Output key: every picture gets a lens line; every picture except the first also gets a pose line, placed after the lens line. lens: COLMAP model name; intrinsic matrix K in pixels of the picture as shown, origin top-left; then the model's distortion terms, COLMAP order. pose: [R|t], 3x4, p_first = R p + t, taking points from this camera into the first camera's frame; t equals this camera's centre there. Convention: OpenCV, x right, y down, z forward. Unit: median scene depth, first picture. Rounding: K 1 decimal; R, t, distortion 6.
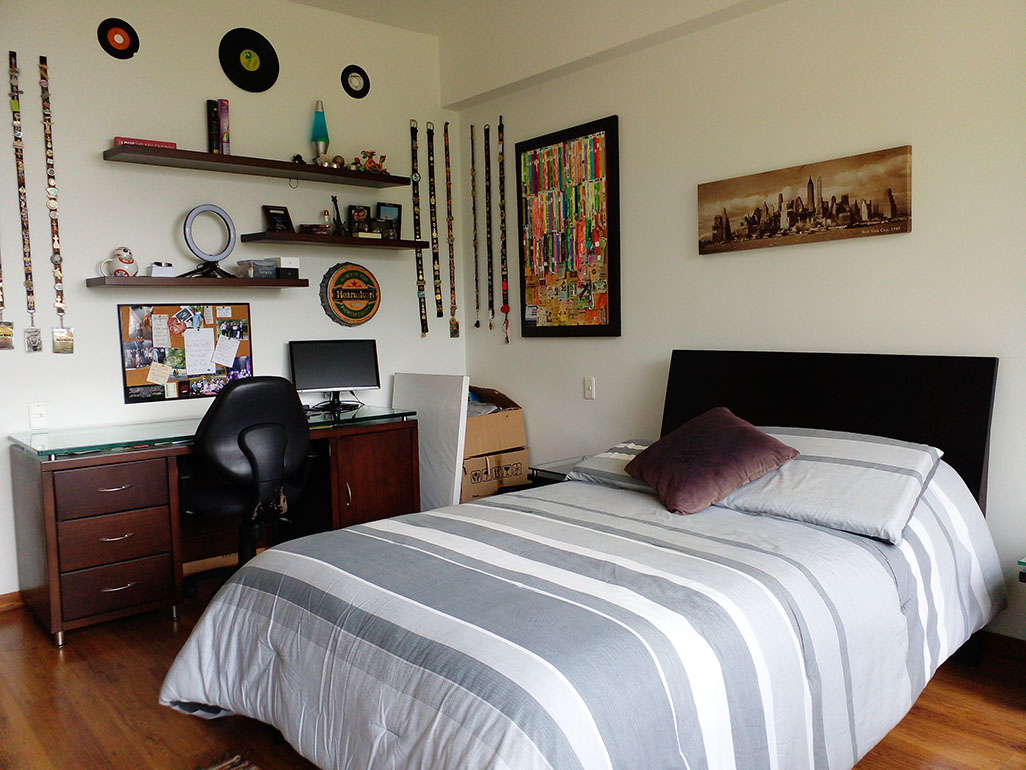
lens RADIAL K [[793.8, 0, 513.0], [0, 793.8, 385.0], [0, 0, 1]] dist [0.115206, -0.213549]
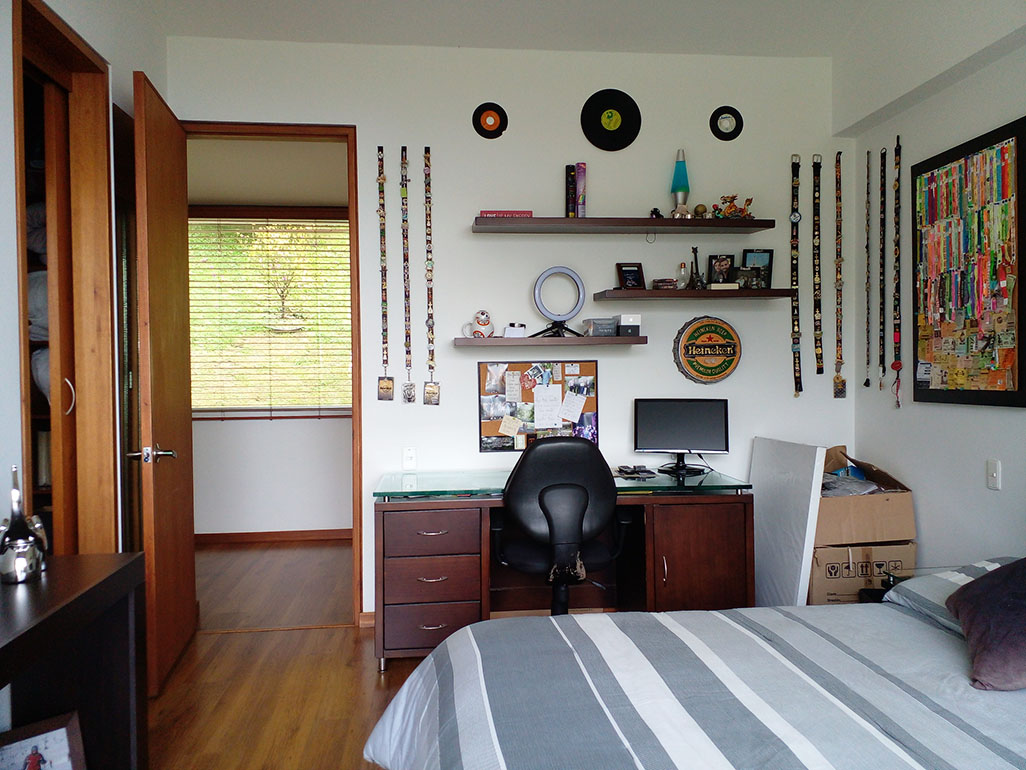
lens RADIAL K [[793.8, 0, 513.0], [0, 793.8, 385.0], [0, 0, 1]] dist [0.115206, -0.213549]
pose [[0.826715, 0.022828, -0.562158, 0.145196], [-0.054508, 0.997726, -0.039643, -0.025071], [0.559975, 0.063416, 0.826079, 0.115029]]
